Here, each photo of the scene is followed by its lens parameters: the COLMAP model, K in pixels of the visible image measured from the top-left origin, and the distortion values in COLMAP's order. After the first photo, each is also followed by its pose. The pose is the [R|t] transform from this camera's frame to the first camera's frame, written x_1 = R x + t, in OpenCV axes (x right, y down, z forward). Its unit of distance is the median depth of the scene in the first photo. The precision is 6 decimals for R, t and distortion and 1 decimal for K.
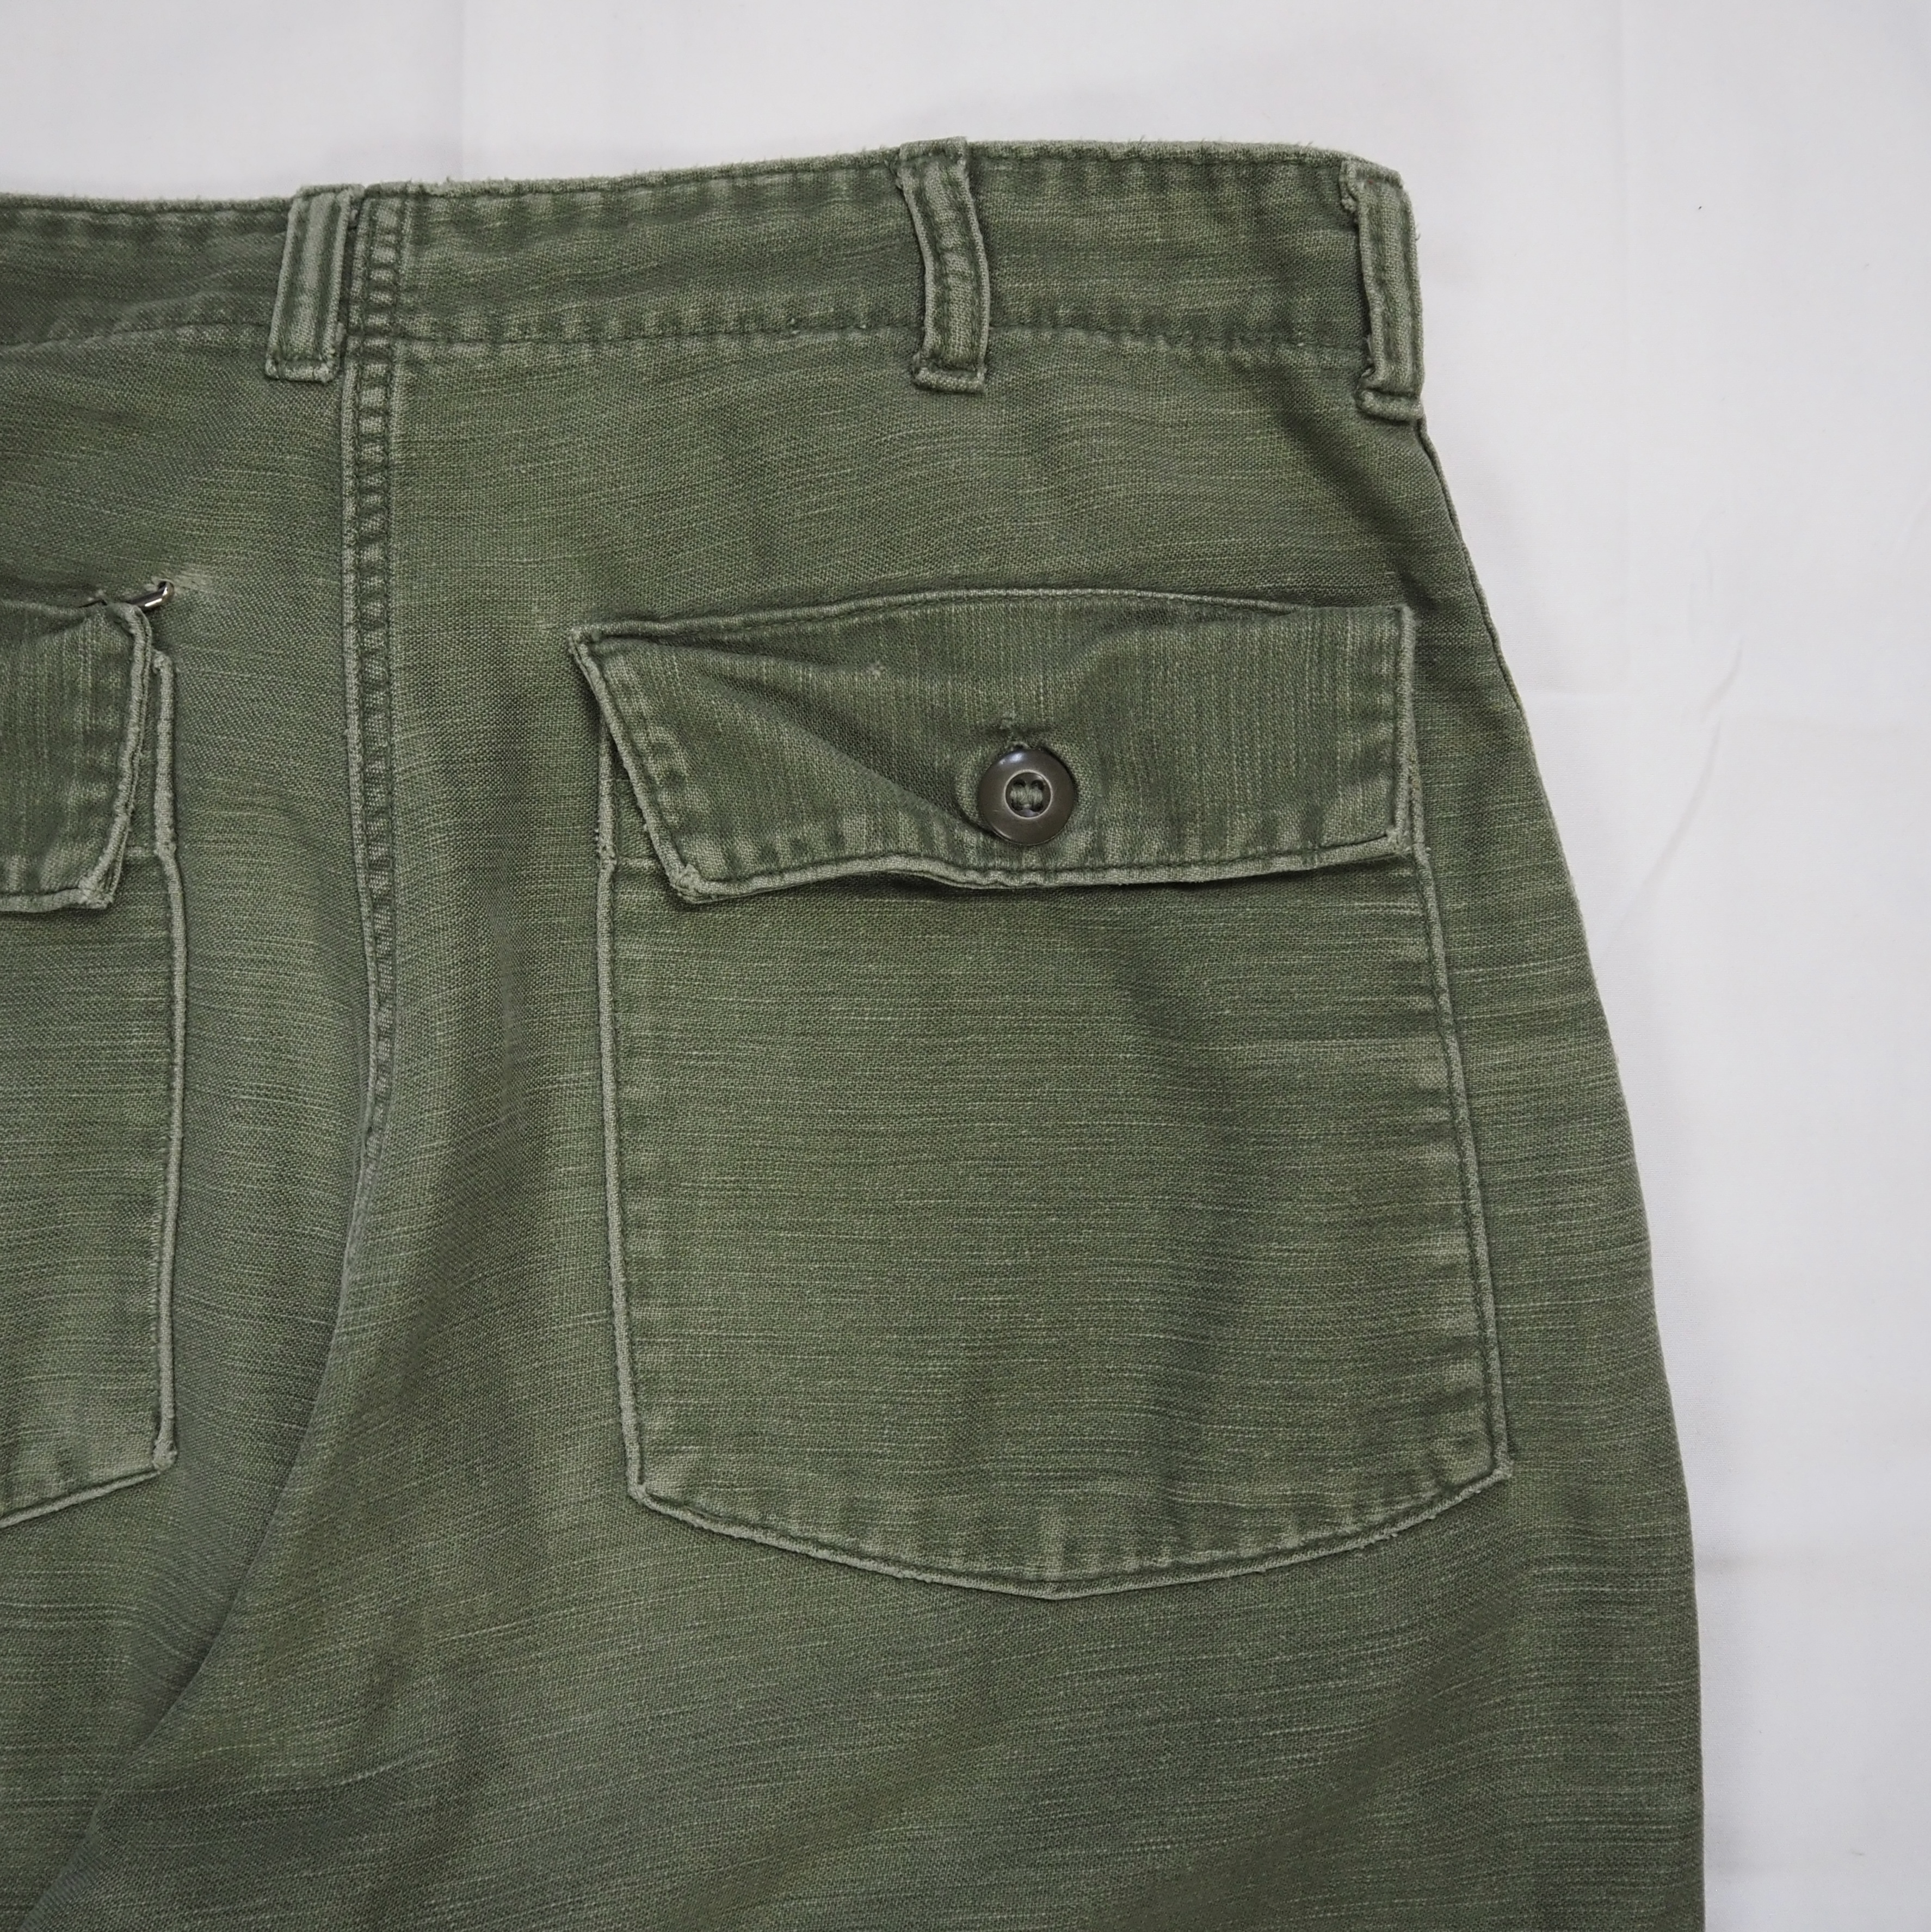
lens RADIAL K [[2397.2, 0, 949.3], [0, 2397.2, 952.3], [0, 0, 1]] dist [-0.054743, 0.027896]
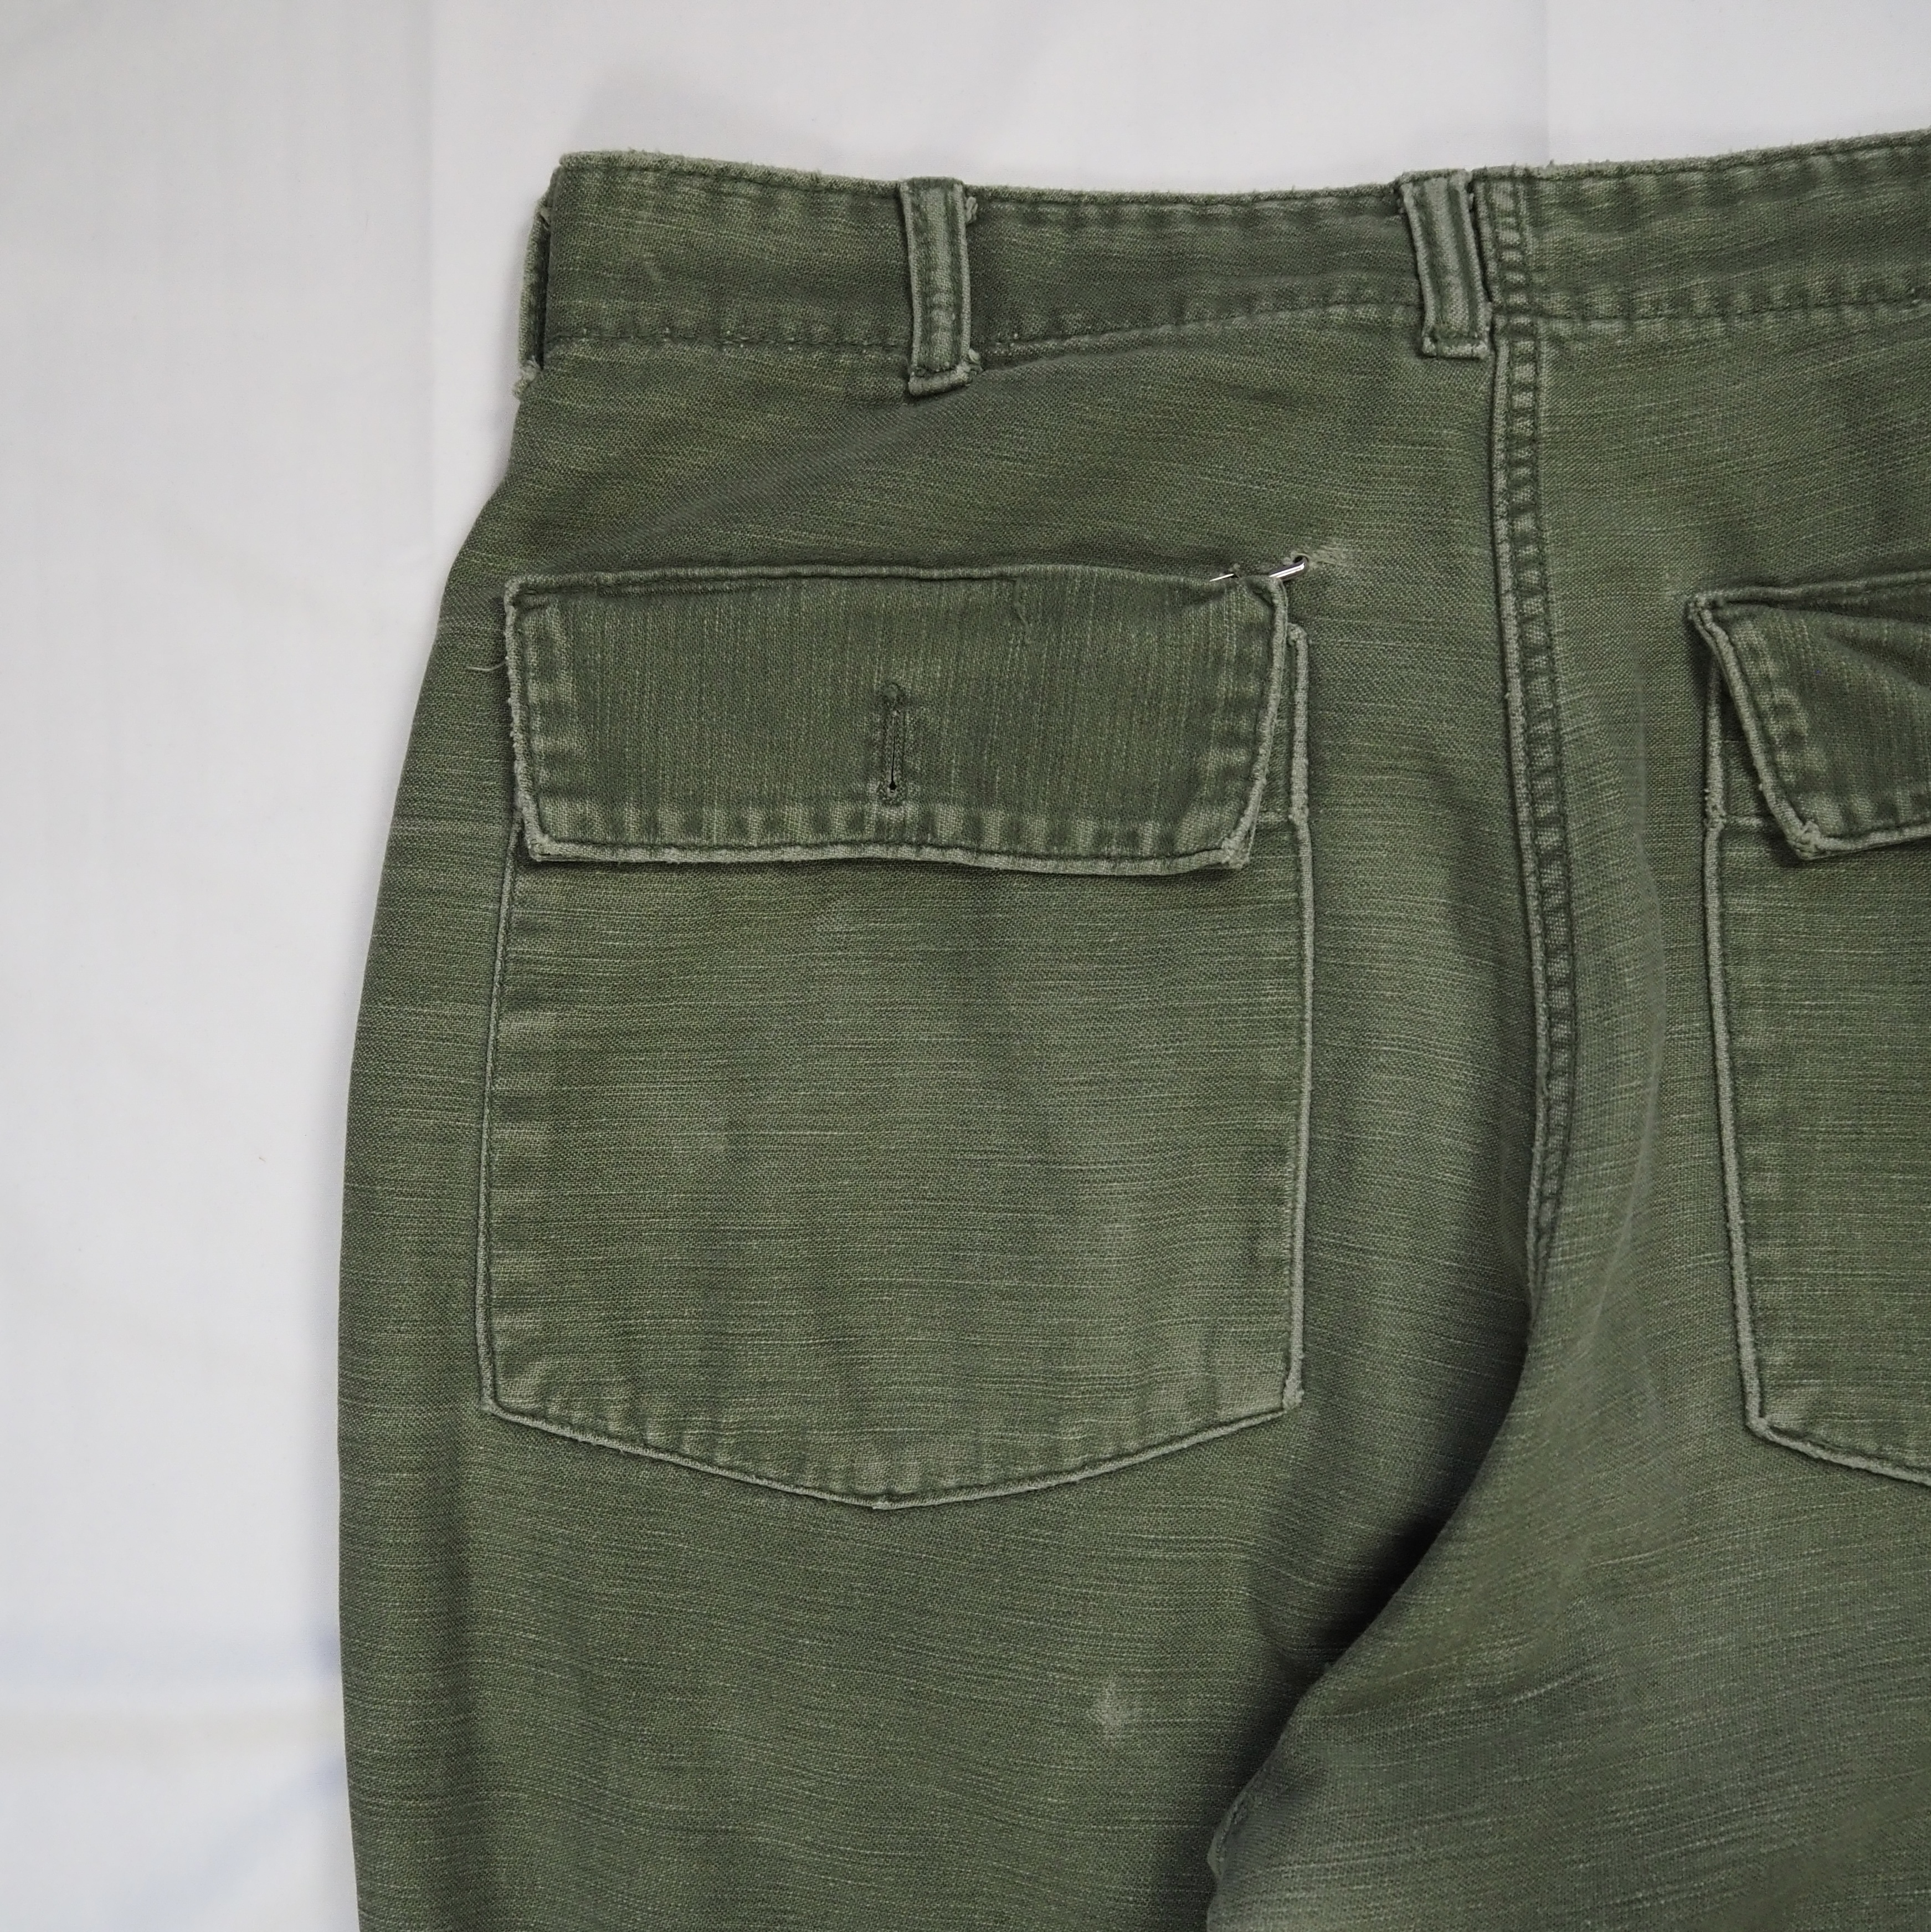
lens RADIAL K [[2416.1, 0, 867.7], [0, 2416.1, 1069.8], [0, 0, 1]] dist [-0.046134, 0.034376]
pose [[0.997105, -0.011063, -0.075221, -0.439686], [0.012830, 0.999652, 0.023040, 0.042161], [0.074940, -0.023938, 0.996901, -0.071025]]
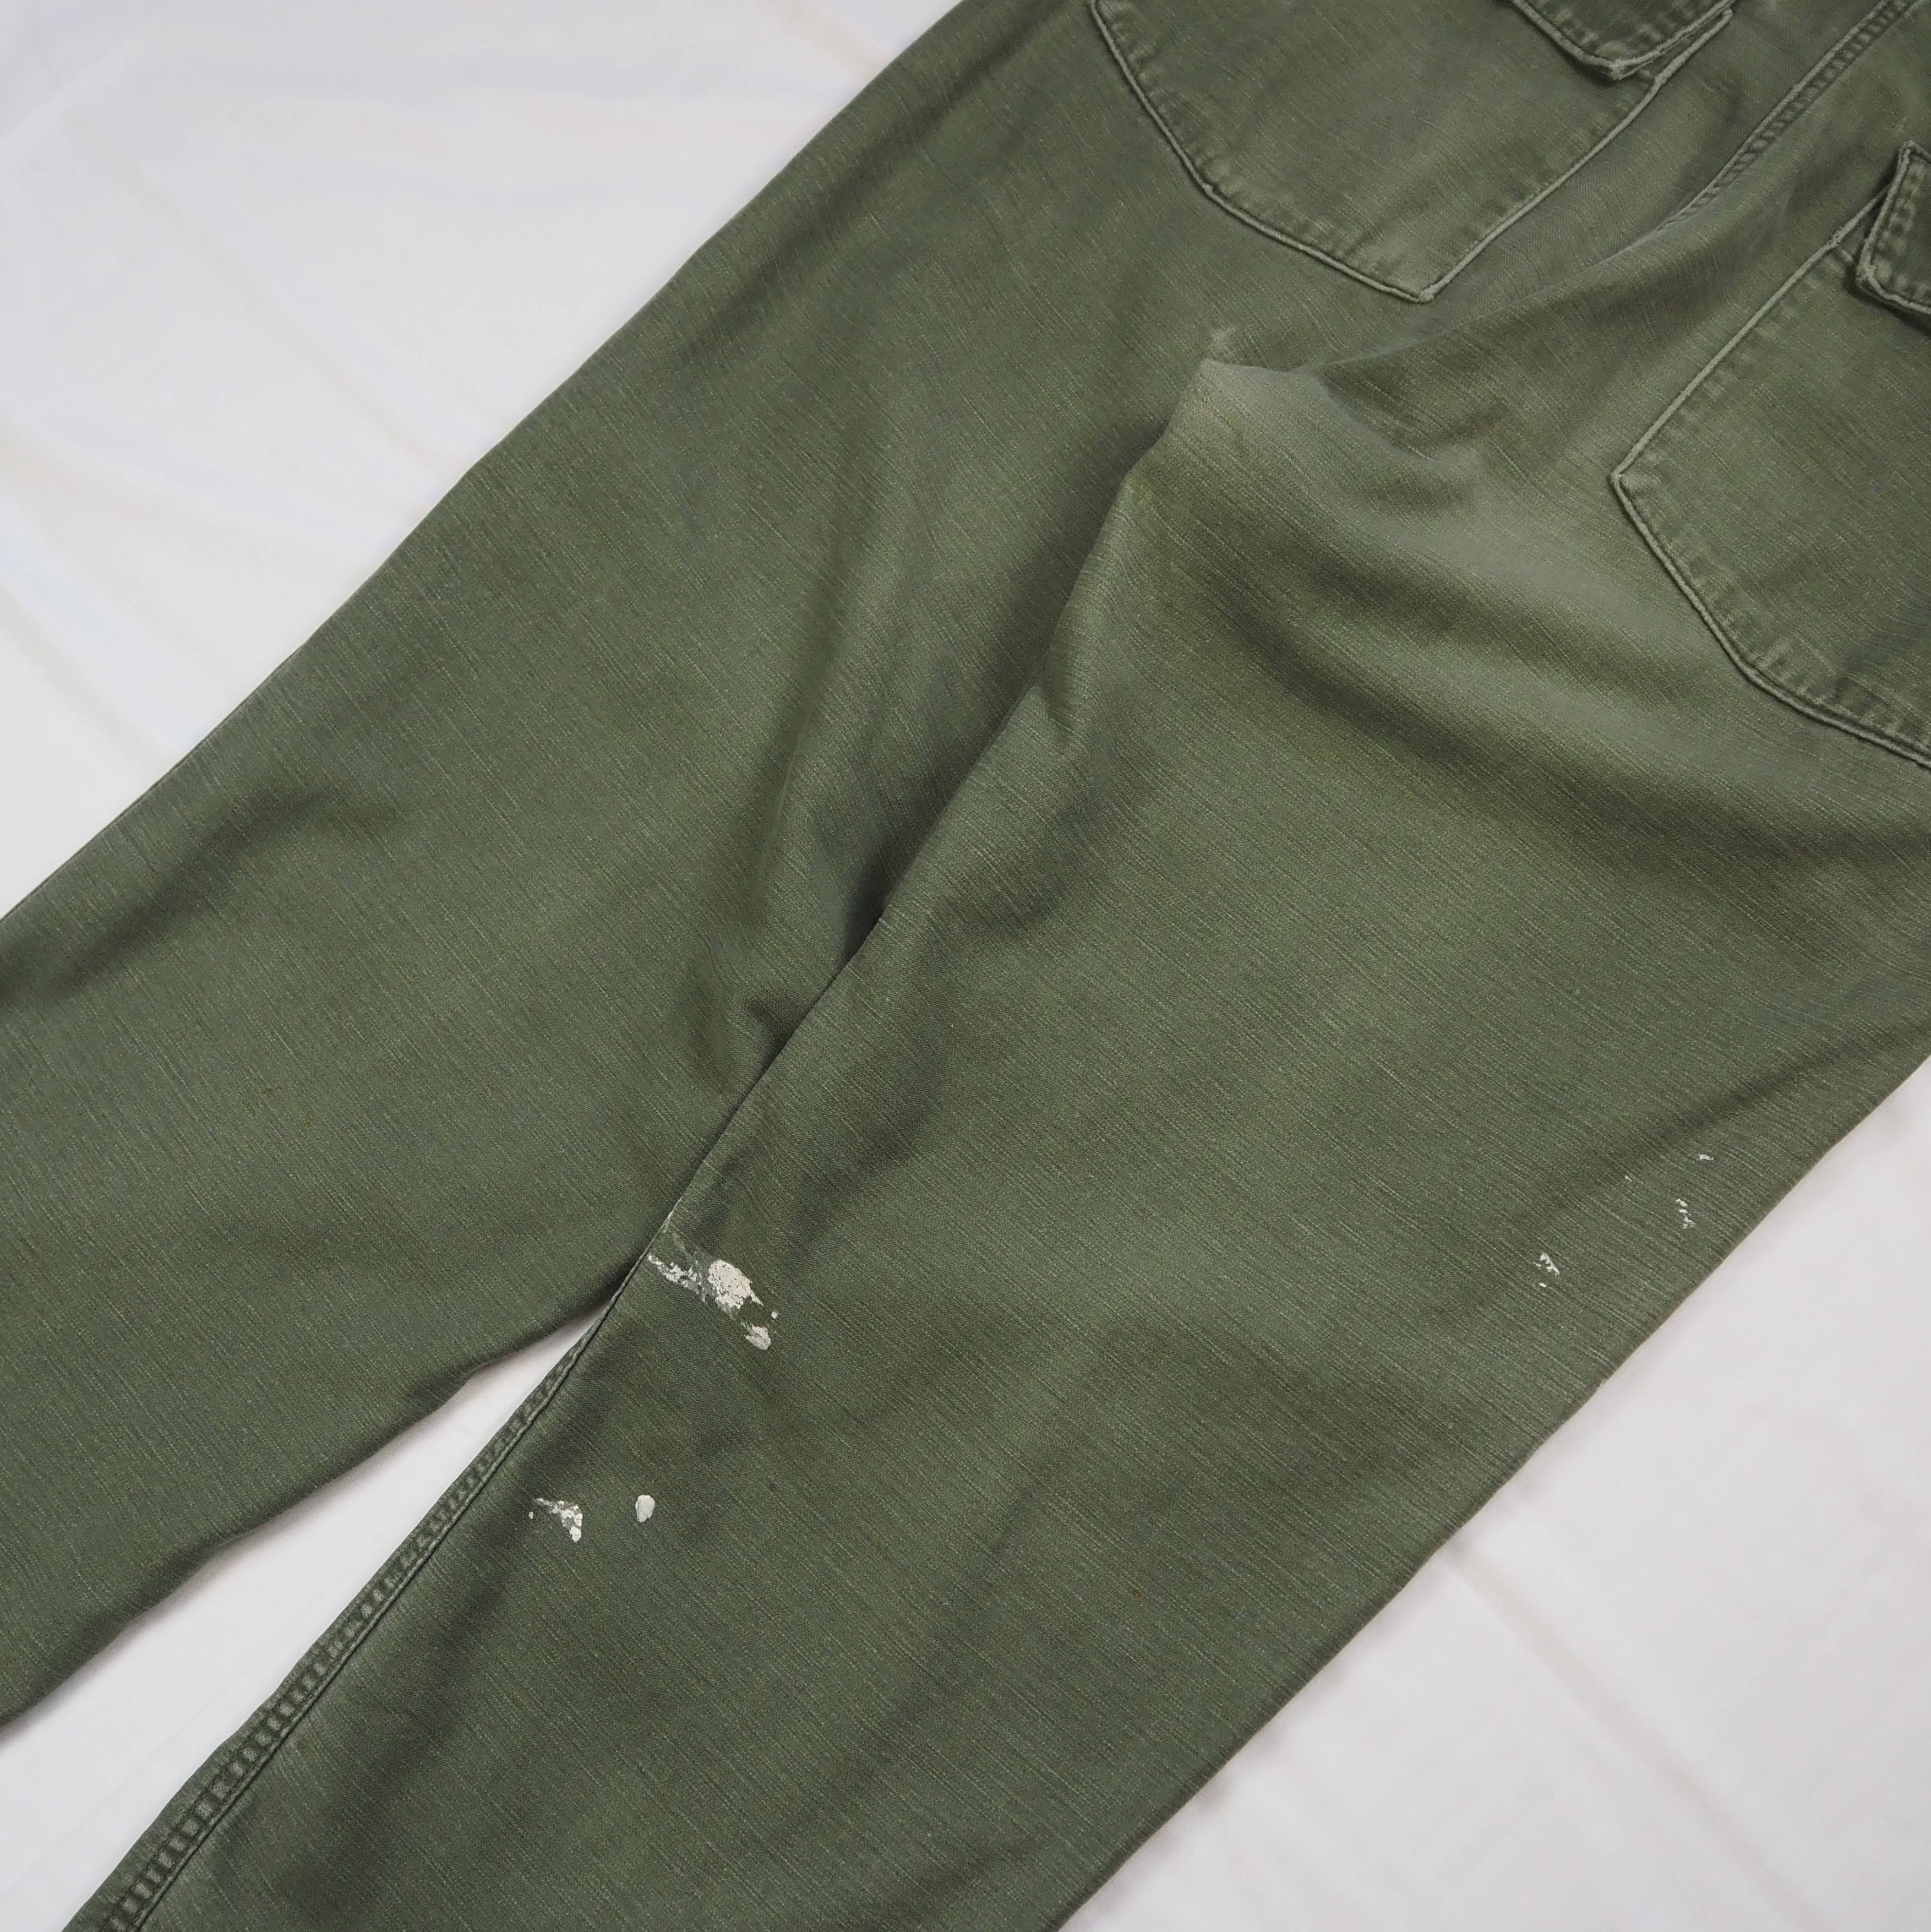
lens RADIAL K [[2397.2, 0, 949.3], [0, 2397.2, 952.3], [0, 0, 1]] dist [-0.054743, 0.027896]
pose [[0.694105, 0.690979, -0.201906, 0.127002], [-0.717900, 0.685174, -0.123109, 1.043458], [0.053275, 0.230399, 0.971637, -0.660580]]
